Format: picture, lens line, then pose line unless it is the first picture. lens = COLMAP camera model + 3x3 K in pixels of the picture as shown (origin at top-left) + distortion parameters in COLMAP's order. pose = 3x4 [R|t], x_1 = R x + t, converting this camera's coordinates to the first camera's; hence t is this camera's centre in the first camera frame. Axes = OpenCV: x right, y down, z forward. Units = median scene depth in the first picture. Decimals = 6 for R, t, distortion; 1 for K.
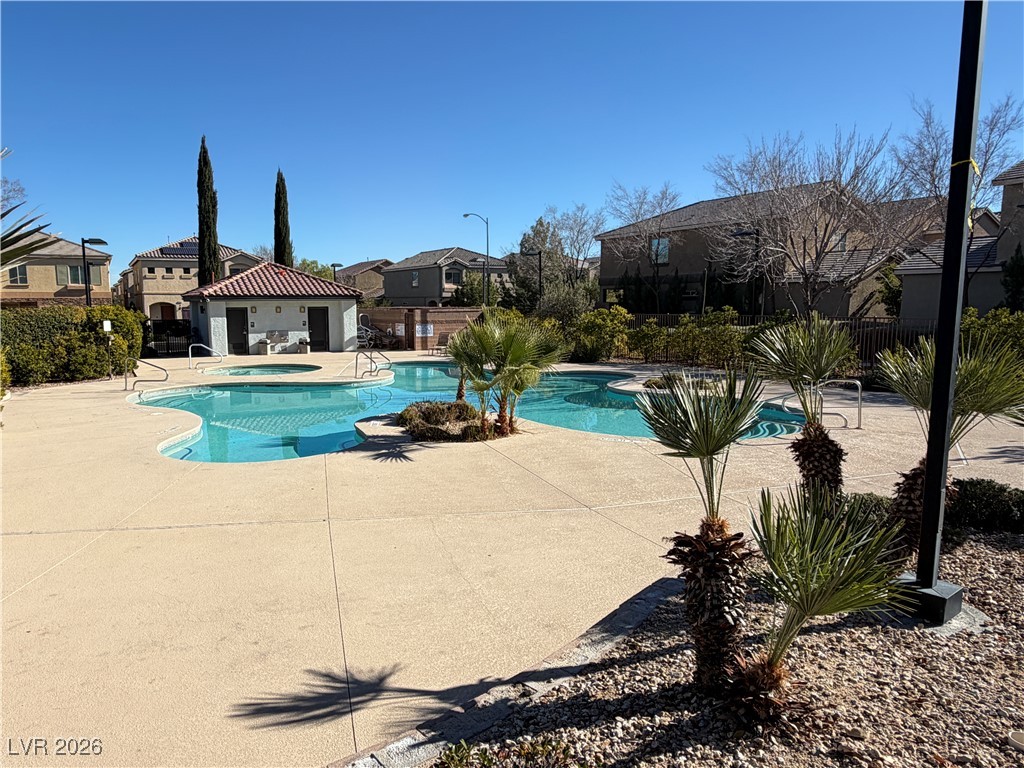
lens RADIAL K [[689.9, 0, 438.4], [0, 689.9, 384.4], [0, 0, 1]] dist [-0.000637, -0.000279]
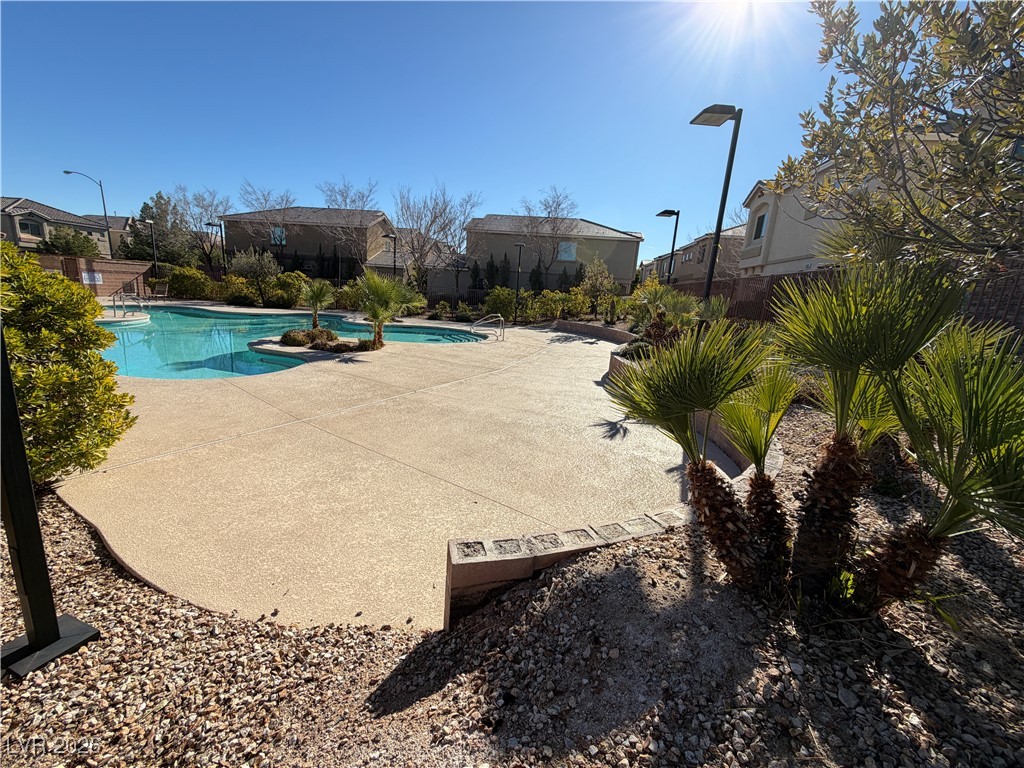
lens RADIAL K [[410.3, 0, 512.0], [0, 410.3, 384.0], [0, 0, 1]] dist [0.000795, -0.000122]
pose [[0.582121, -0.131983, 0.802319, -0.181318], [0.022221, 0.988952, 0.146563, 0.008728], [-0.812798, -0.067489, 0.578623, 0.054041]]
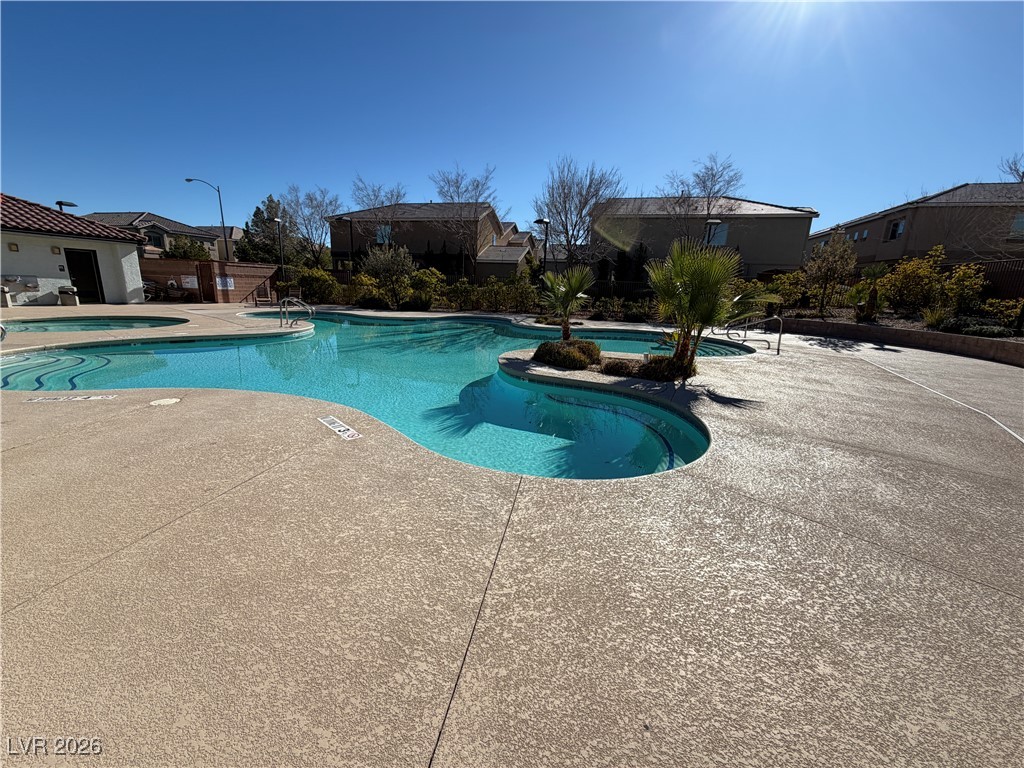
lens RADIAL K [[410.3, 0, 512.0], [0, 410.3, 384.0], [0, 0, 1]] dist [0.000795, -0.000122]
pose [[0.683716, -0.137714, 0.716636, -0.188472], [0.043578, 0.987985, 0.148281, -0.002001], [-0.728446, -0.070153, 0.681502, 0.259968]]
